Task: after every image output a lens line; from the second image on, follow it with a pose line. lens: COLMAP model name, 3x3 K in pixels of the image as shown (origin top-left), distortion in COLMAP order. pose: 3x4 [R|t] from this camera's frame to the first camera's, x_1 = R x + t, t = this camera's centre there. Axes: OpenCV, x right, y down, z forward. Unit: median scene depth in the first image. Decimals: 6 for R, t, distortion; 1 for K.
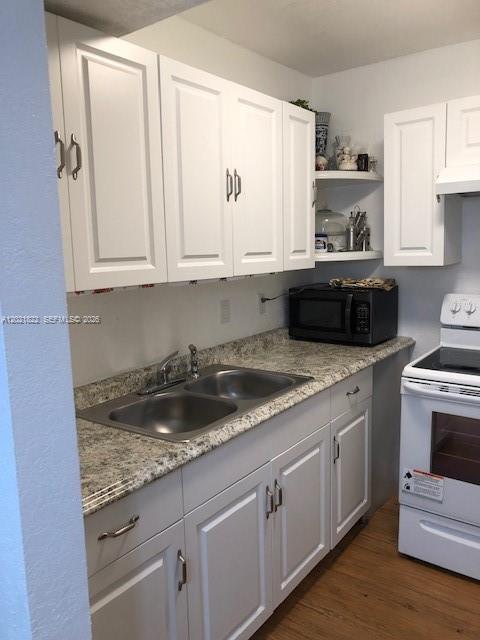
lens RADIAL K [[527.1, 0, 240.7], [0, 527.1, 319.4], [0, 0, 1]] dist [0.017278, -0.011538]
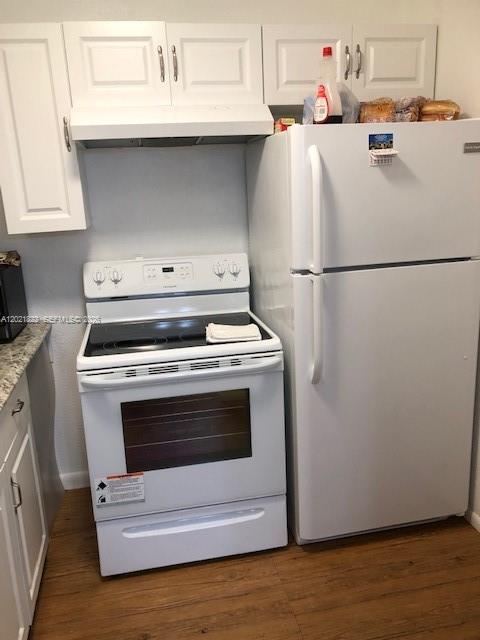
lens RADIAL K [[527.1, 0, 238.5], [0, 527.1, 318.8], [0, 0, 1]] dist [0.017278, -0.011538]
pose [[0.667503, -0.176854, 0.723300, -0.090317], [0.134256, 0.984050, 0.116711, -0.029040], [-0.732404, 0.019203, 0.680600, 0.274331]]
